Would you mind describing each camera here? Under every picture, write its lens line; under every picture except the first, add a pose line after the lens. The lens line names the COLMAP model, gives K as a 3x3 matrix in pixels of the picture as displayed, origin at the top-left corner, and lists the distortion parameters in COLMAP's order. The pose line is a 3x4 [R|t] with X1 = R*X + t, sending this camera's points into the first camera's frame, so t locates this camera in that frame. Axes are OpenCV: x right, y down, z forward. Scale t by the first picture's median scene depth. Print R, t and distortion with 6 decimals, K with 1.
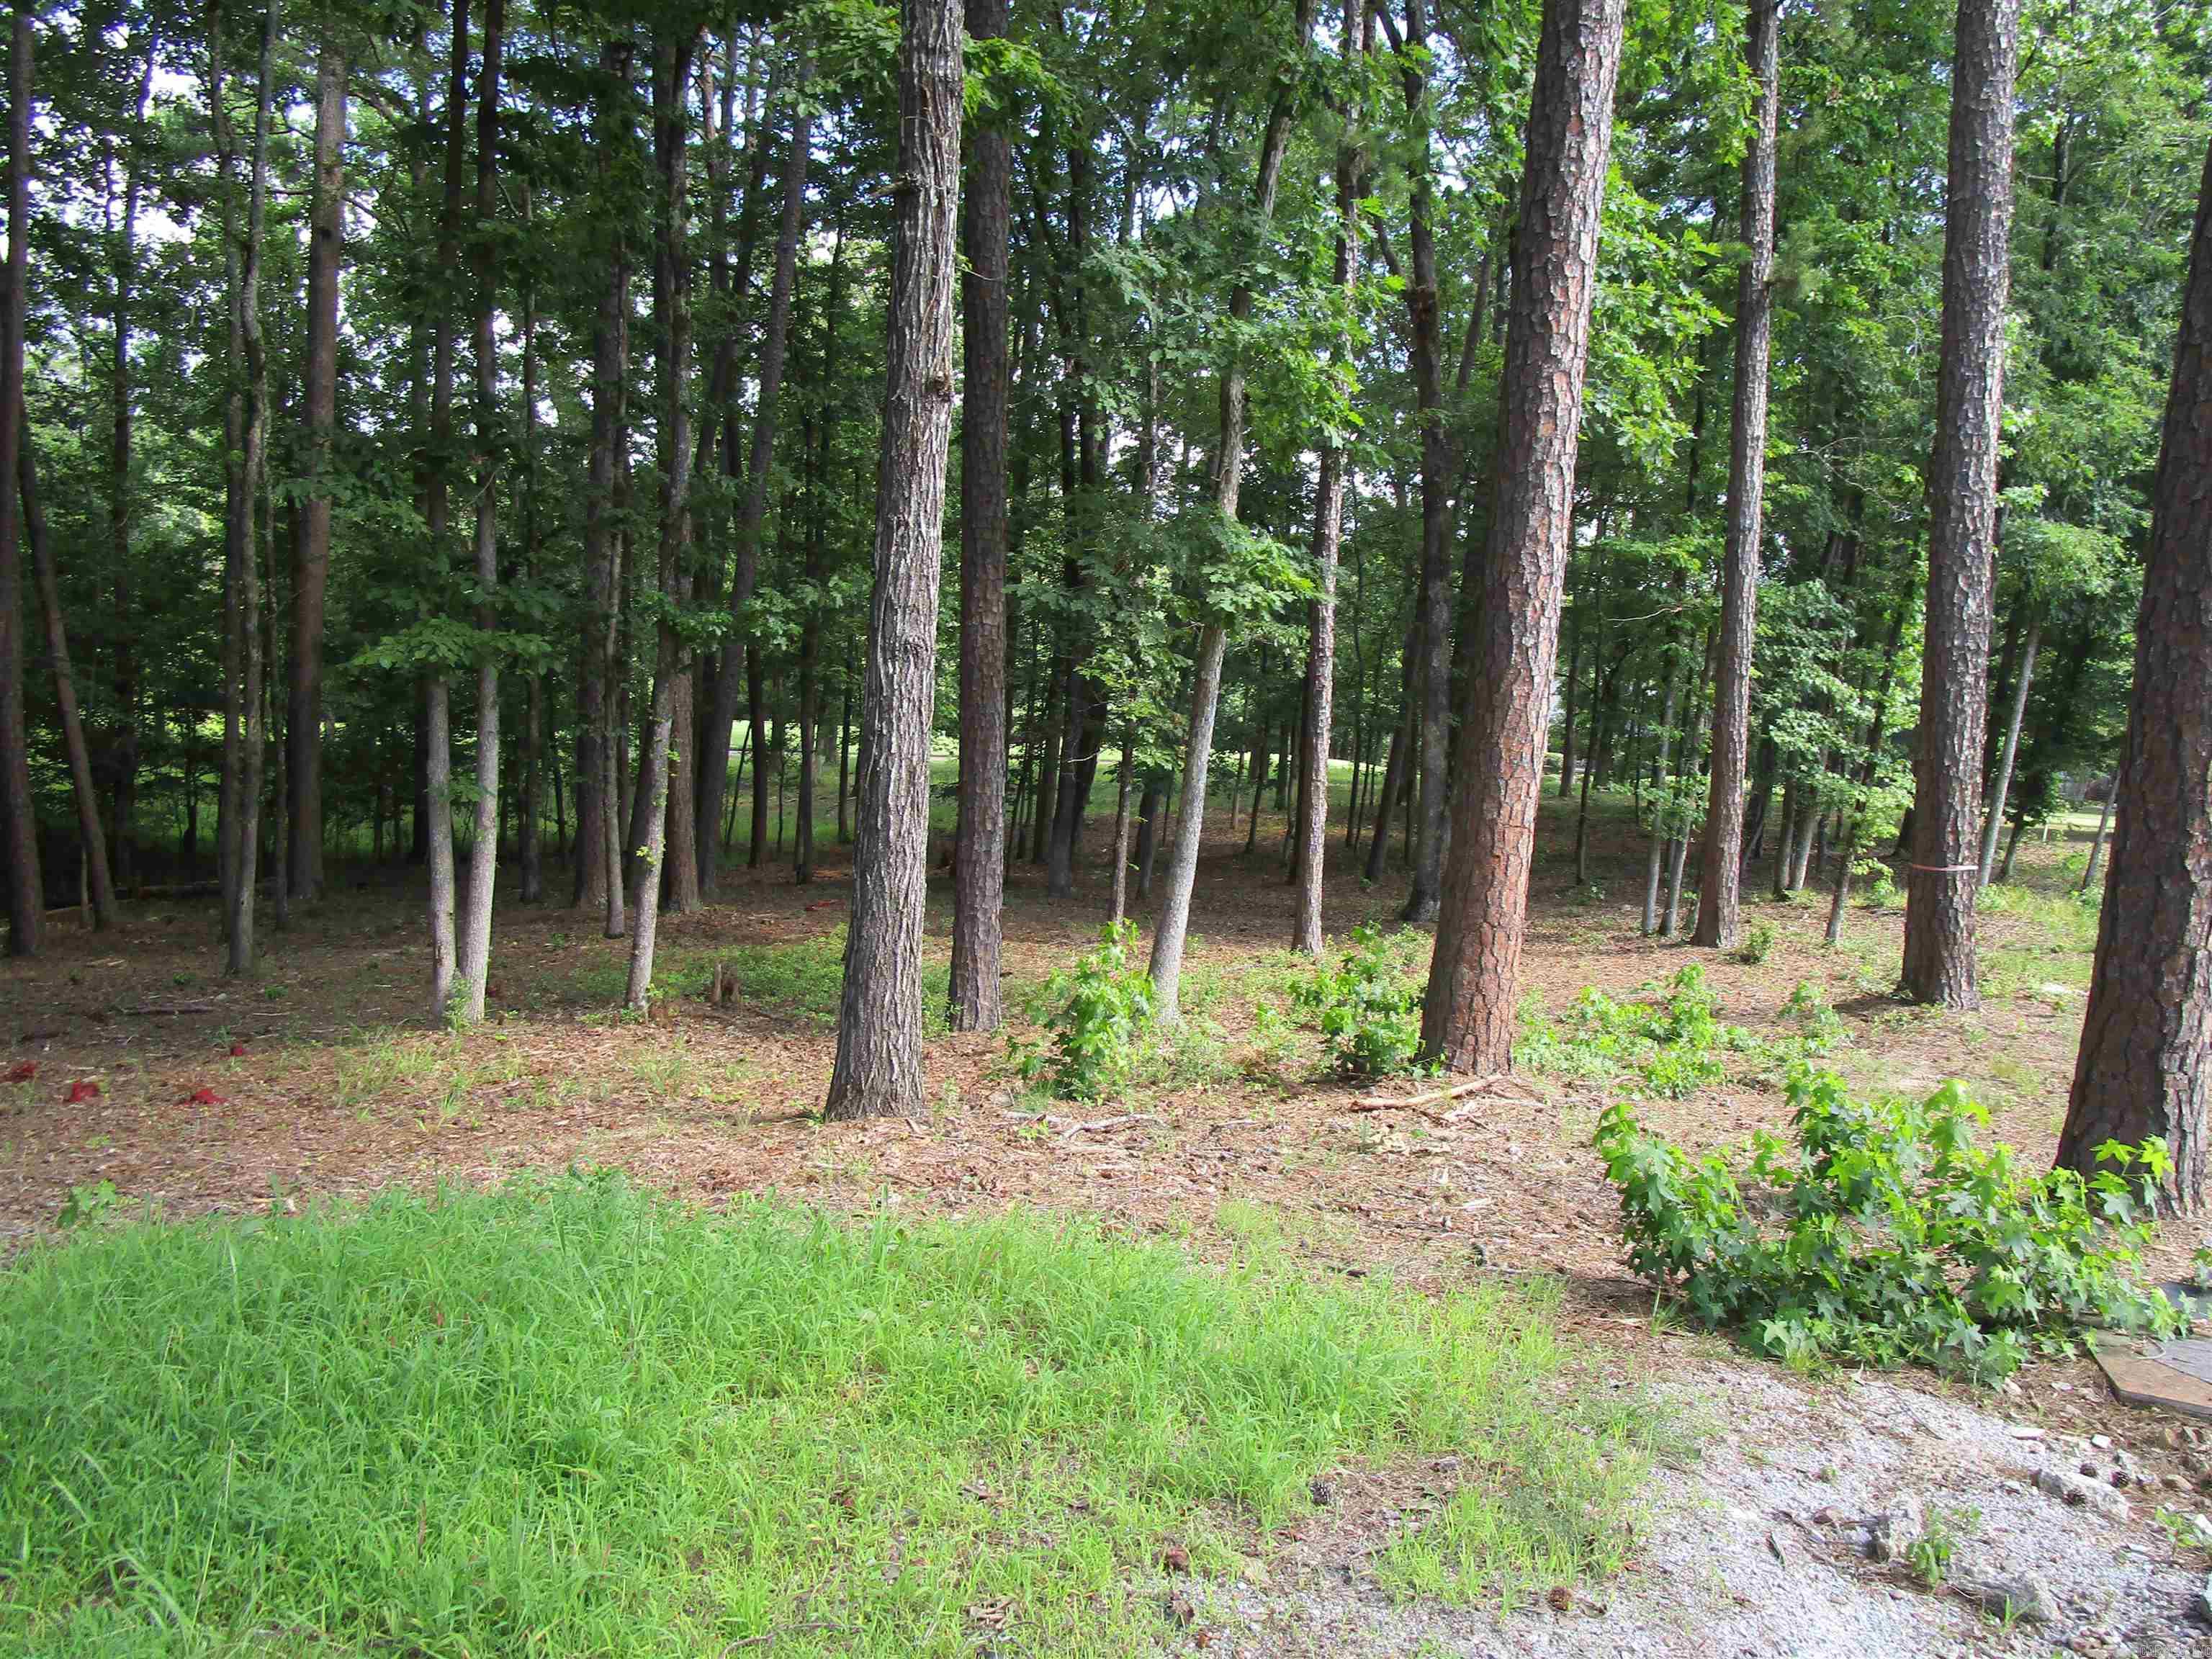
lens RADIAL K [[1630.9, 0, 1110.5], [0, 1630.9, 844.3], [0, 0, 1]] dist [-0.014641, 0.007230]
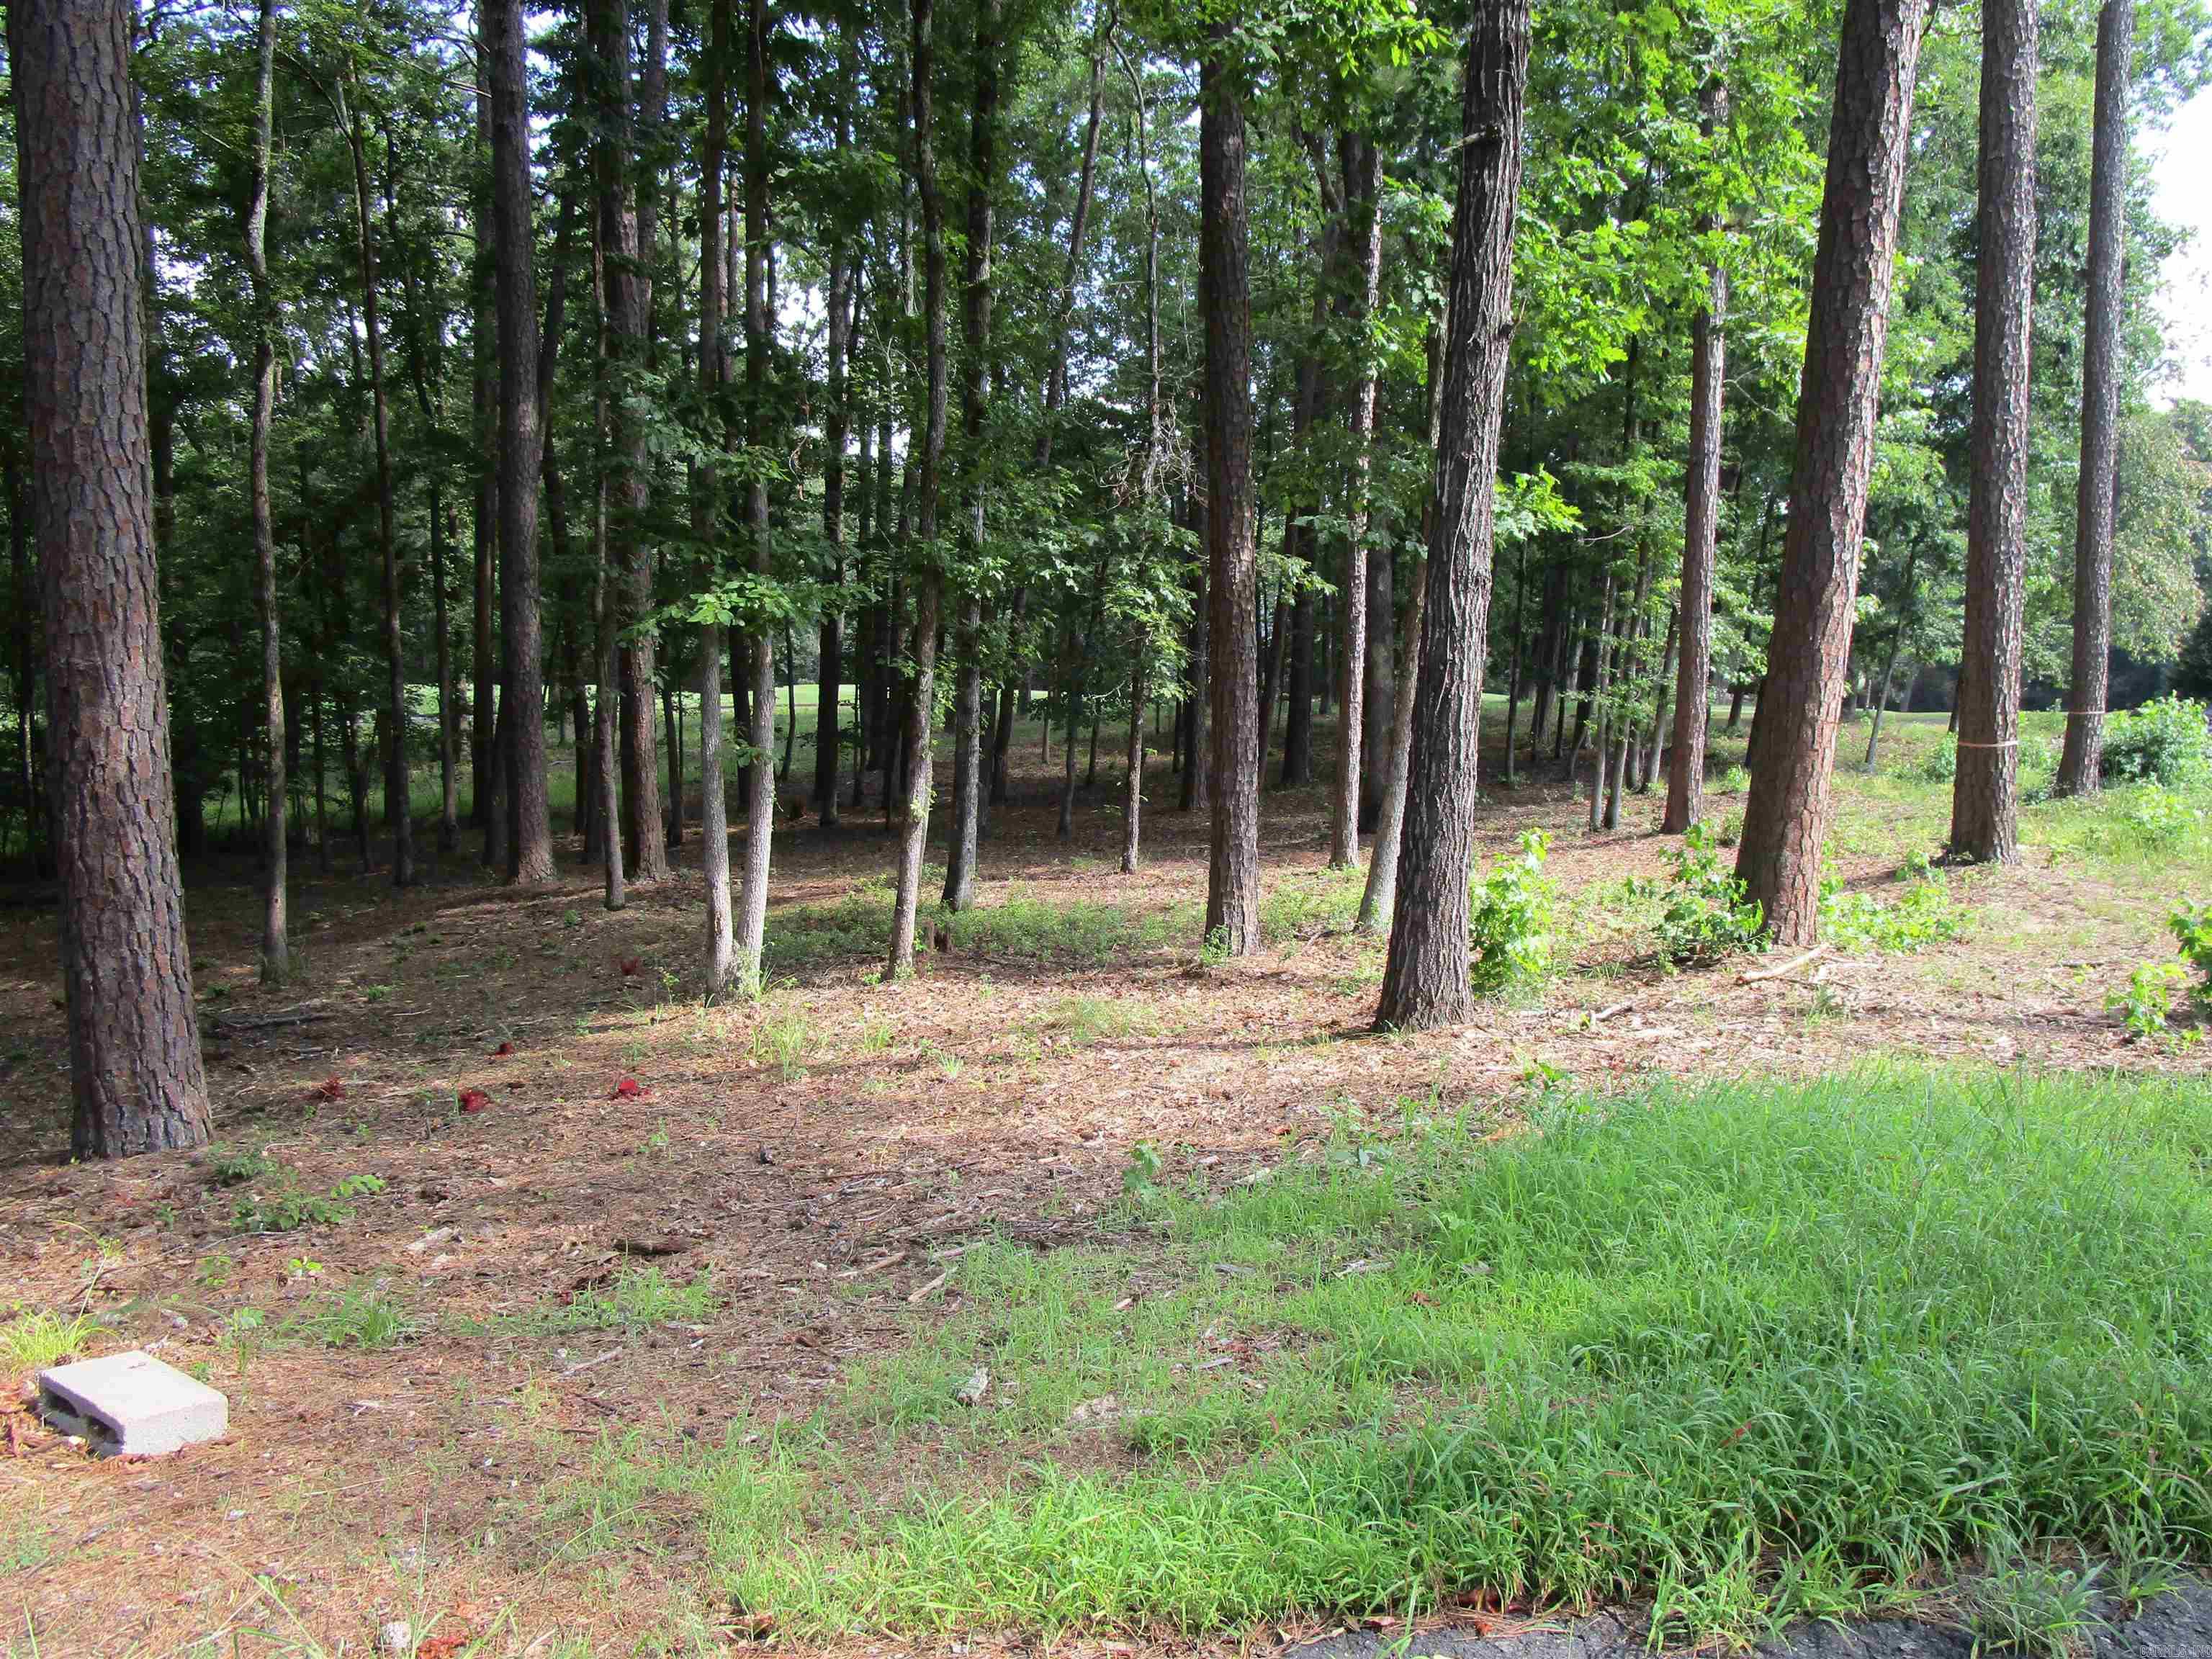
lens RADIAL K [[1641.6, 0, 1107.9], [0, 1641.6, 852.6], [0, 0, 1]] dist [-0.003470, -0.005297]
pose [[0.970685, -0.074988, 0.228357, -0.406401], [0.065332, 0.996632, 0.049564, -0.008319], [-0.231304, -0.033192, 0.972315, 0.008093]]
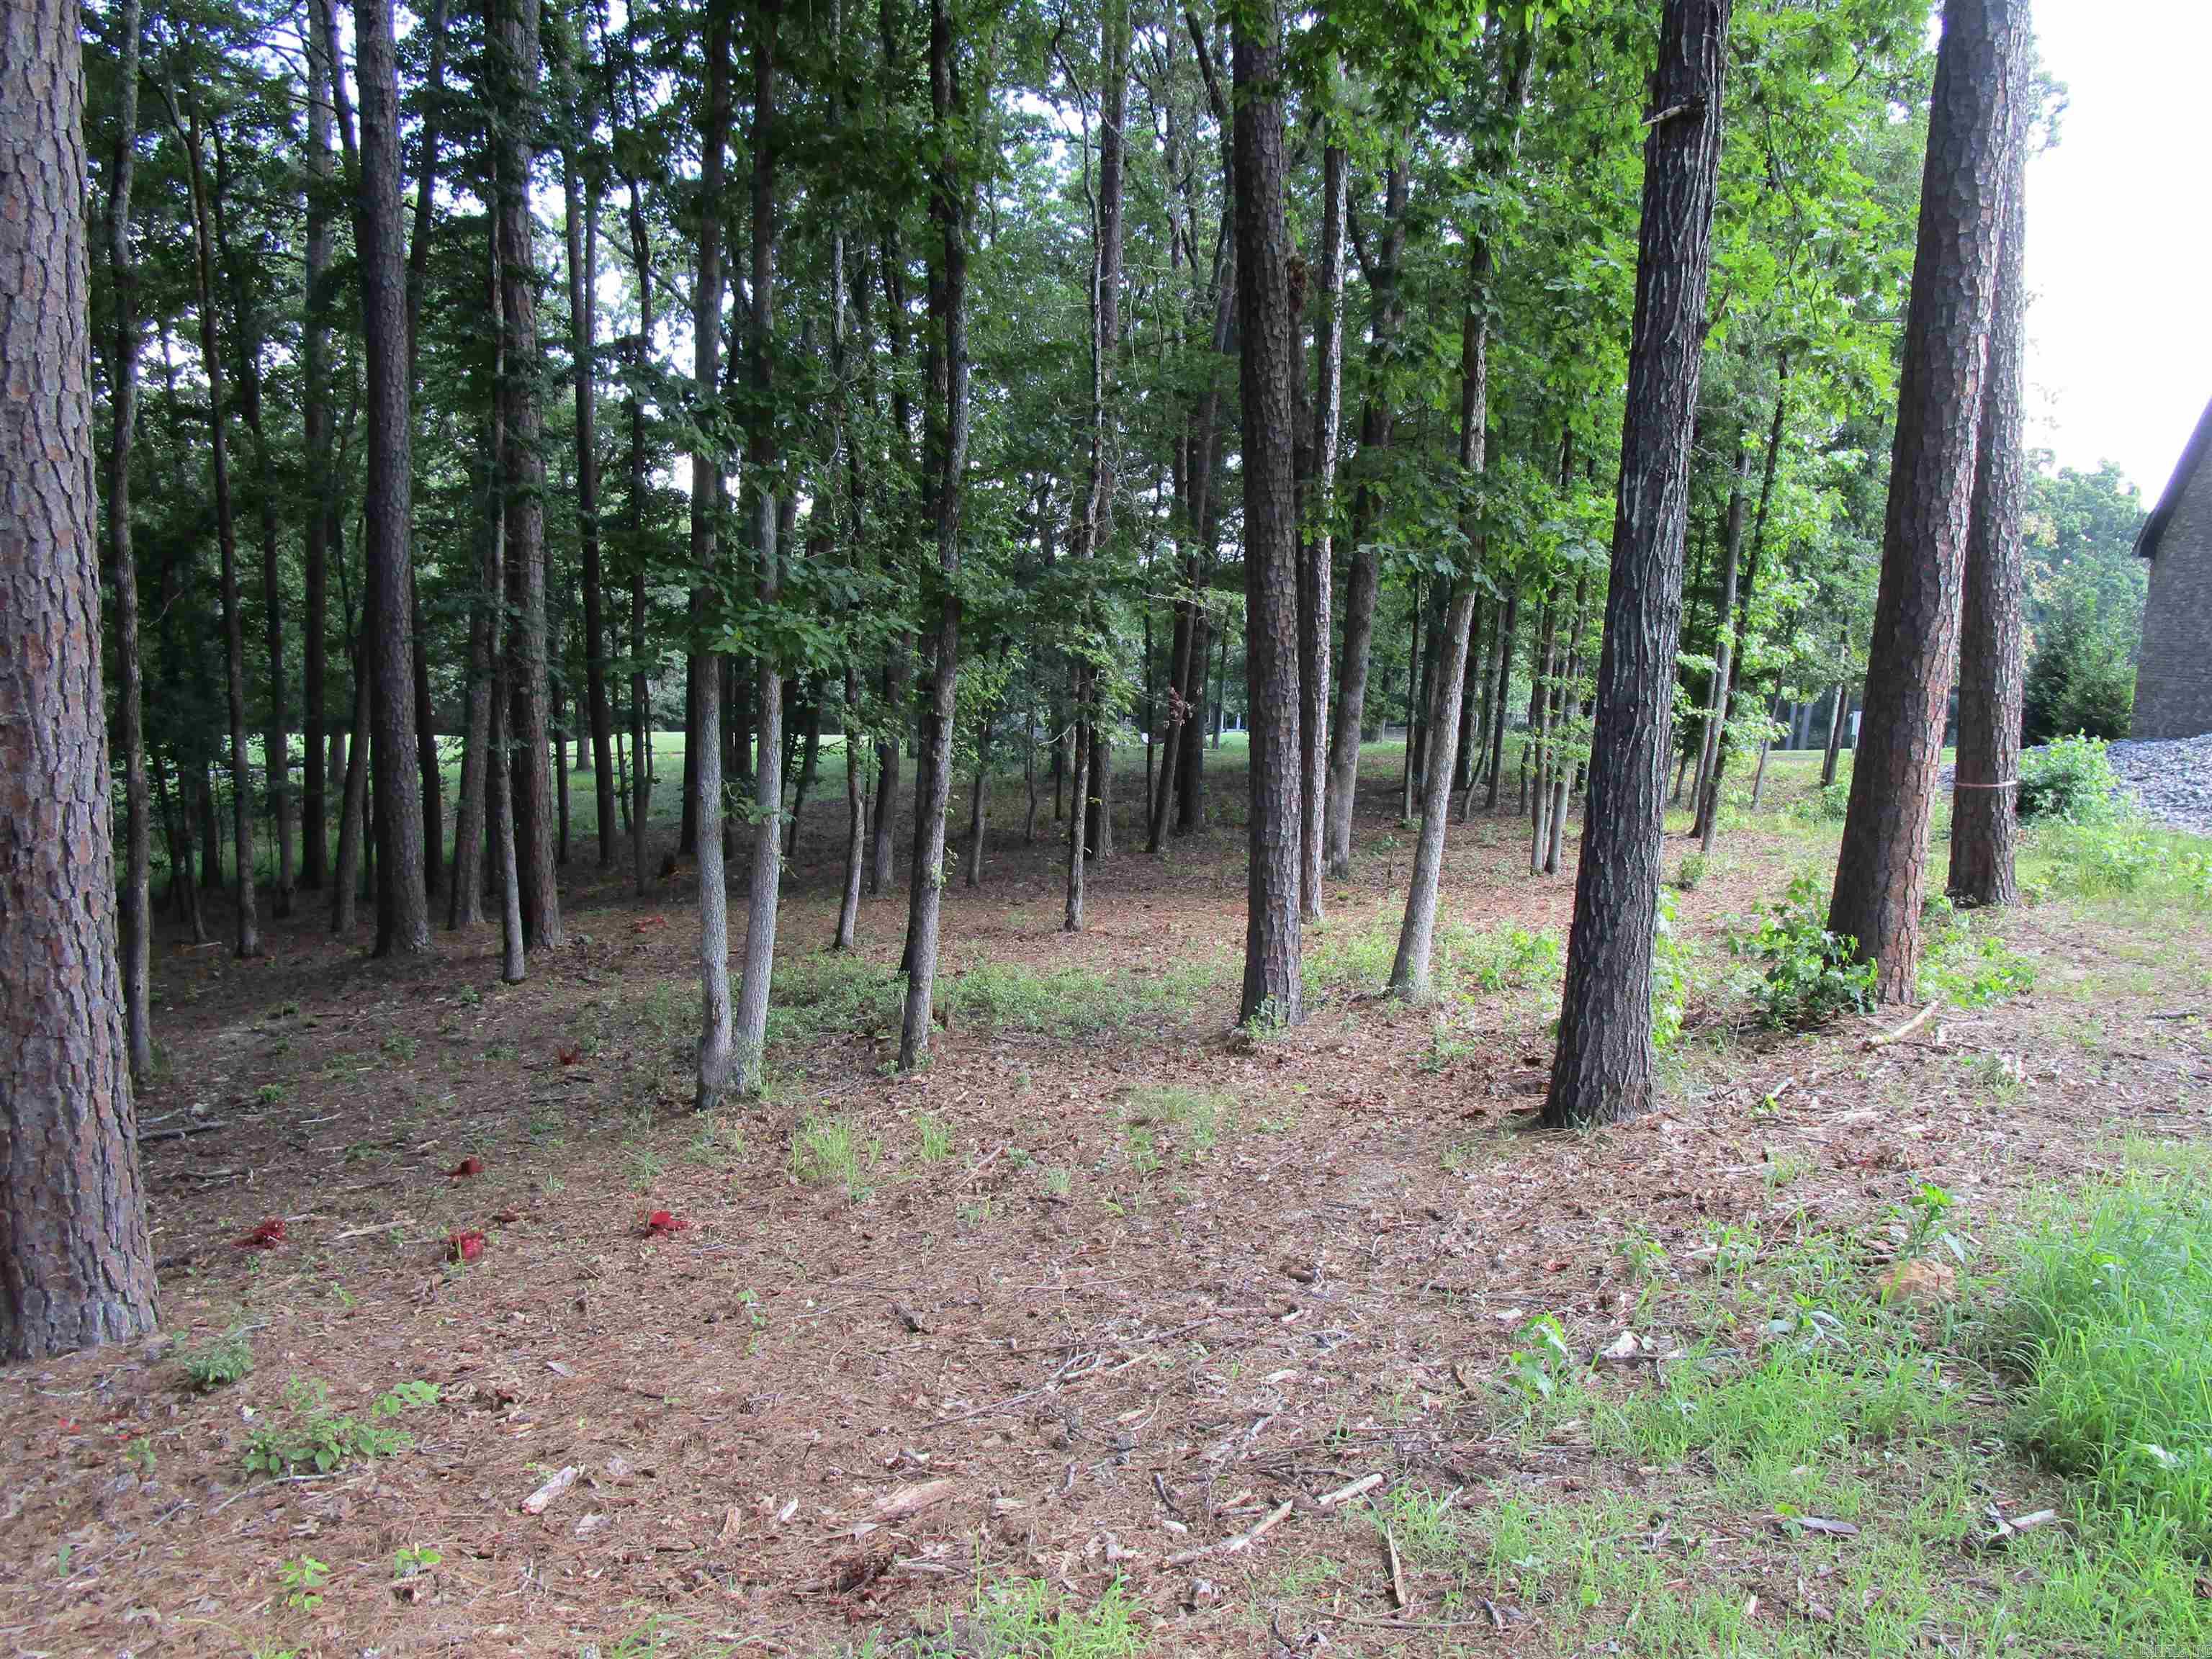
lens RADIAL K [[1628.3, 0, 1105.0], [0, 1628.3, 849.8], [0, 0, 1]] dist [-0.006407, -0.003675]
pose [[0.937826, -0.084163, 0.336748, -0.498225], [0.078433, 0.996449, 0.030608, -0.025109], [-0.338128, -0.002293, 0.941097, 0.153629]]
